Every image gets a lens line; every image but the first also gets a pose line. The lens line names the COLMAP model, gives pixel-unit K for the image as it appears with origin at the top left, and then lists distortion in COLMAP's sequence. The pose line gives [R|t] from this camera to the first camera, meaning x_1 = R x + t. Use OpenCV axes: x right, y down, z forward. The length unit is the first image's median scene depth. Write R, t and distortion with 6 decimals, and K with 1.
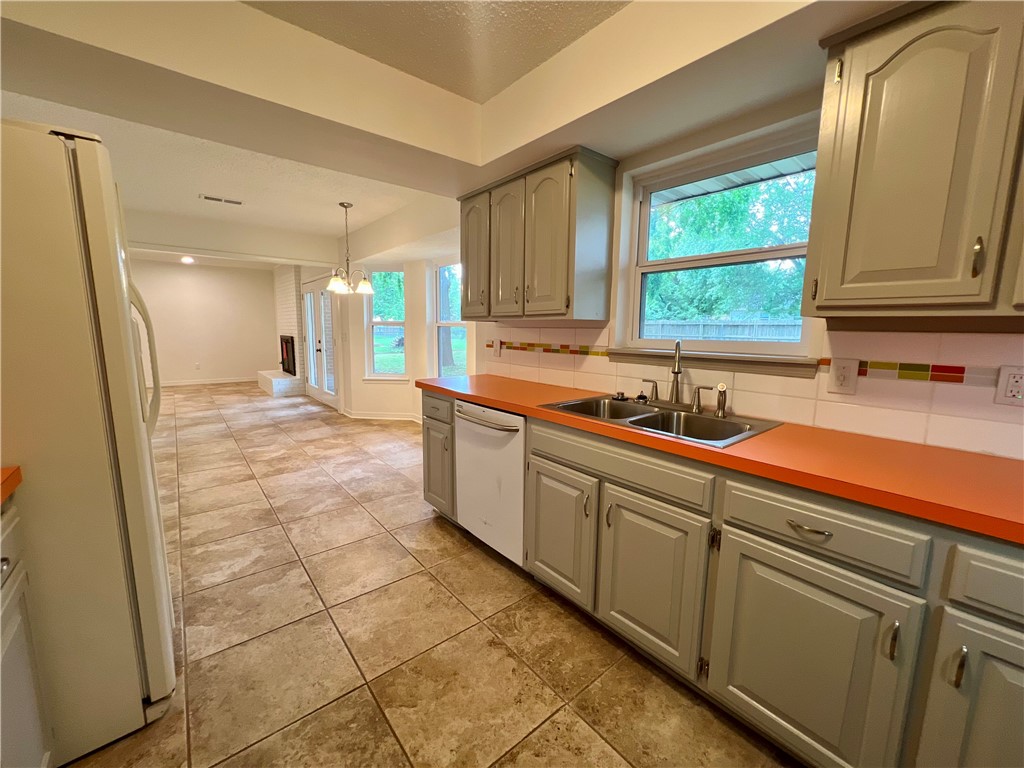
lens RADIAL K [[408.4, 0, 510.1], [0, 408.4, 383.7], [0, 0, 1]] dist [-0.001900, 0.000090]
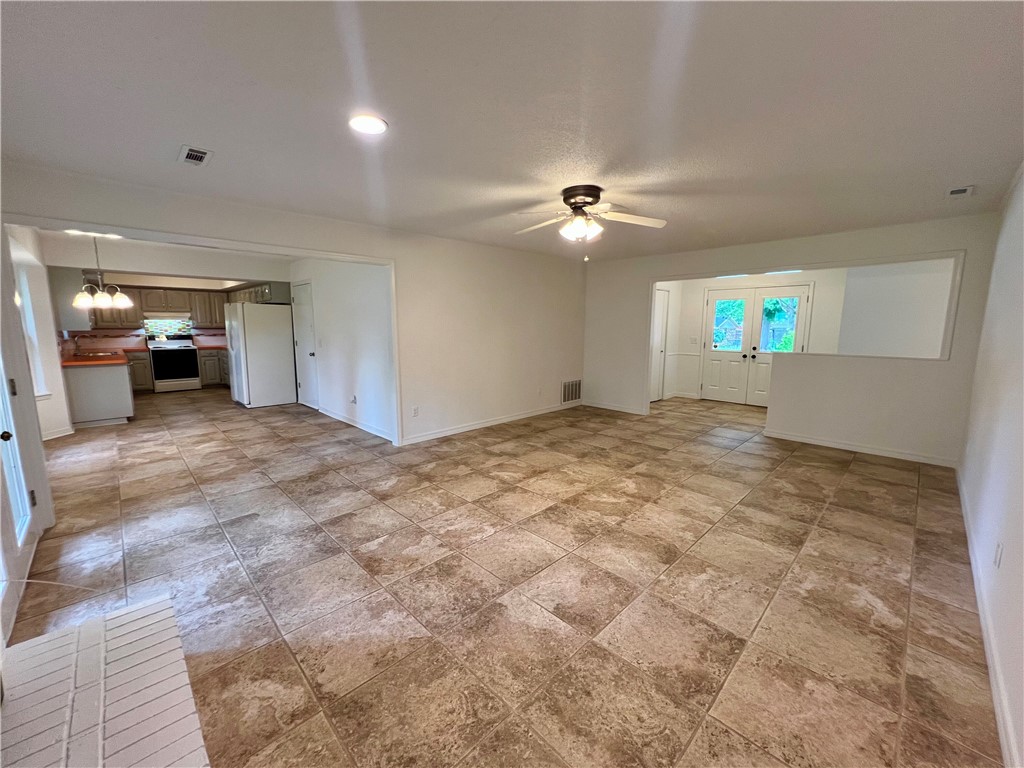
lens RADIAL K [[408.4, 0, 508.9], [0, 408.4, 383.5], [0, 0, 1]] dist [-0.001900, 0.000090]
pose [[-0.996397, -0.006489, -0.084564, -2.151059], [-0.029842, 0.960132, 0.277948, -0.567977], [0.079389, 0.279470, -0.956867, 3.428253]]
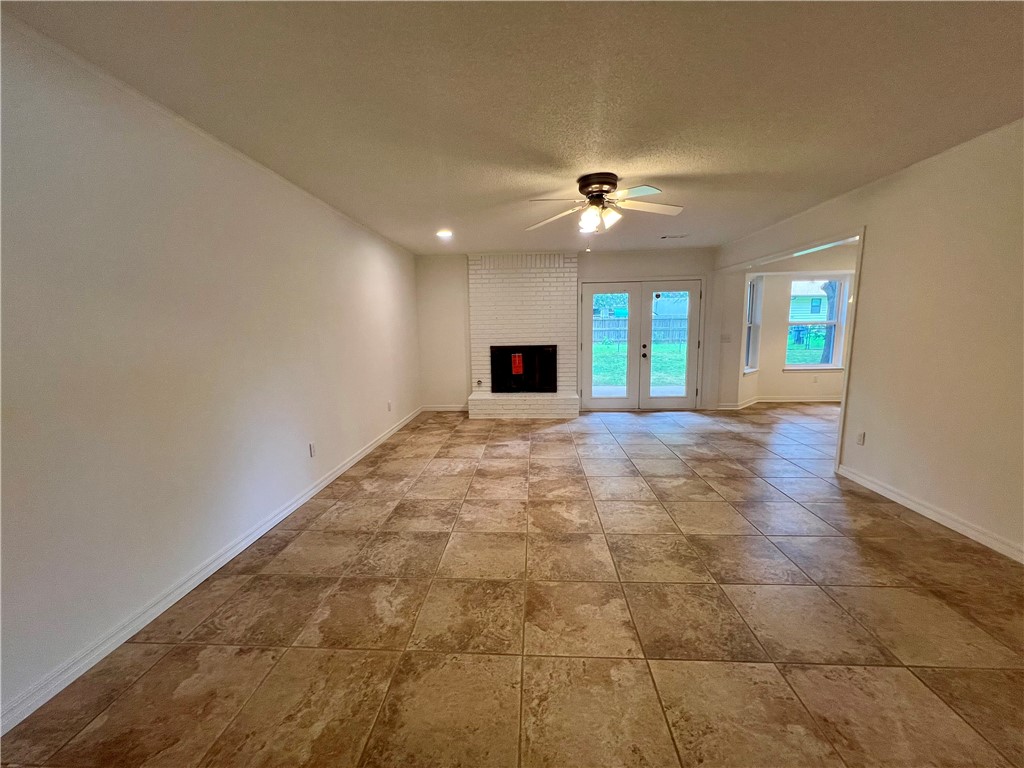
lens RADIAL K [[408.4, 0, 510.5], [0, 408.4, 384.9], [0, 0, 1]] dist [-0.001900, 0.000090]
pose [[0.679205, -0.133402, 0.721723, -3.589230], [0.127360, 0.989847, 0.063105, -0.298164], [-0.722814, 0.049057, 0.689299, 1.500497]]
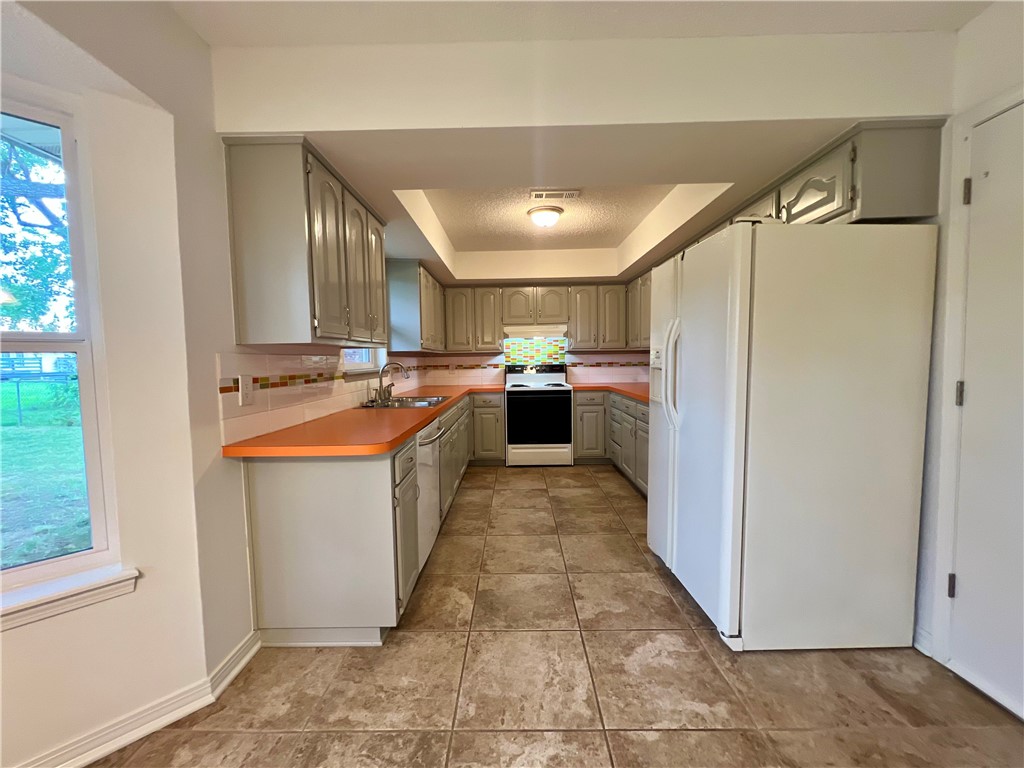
lens RADIAL K [[408.4, 0, 509.7], [0, 408.4, 384.1], [0, 0, 1]] dist [-0.001900, 0.000090]
pose [[-0.762806, -0.039582, 0.645415, -0.808169], [0.095518, 0.980278, 0.173009, -0.189747], [-0.639534, 0.193621, -0.743980, 1.414541]]
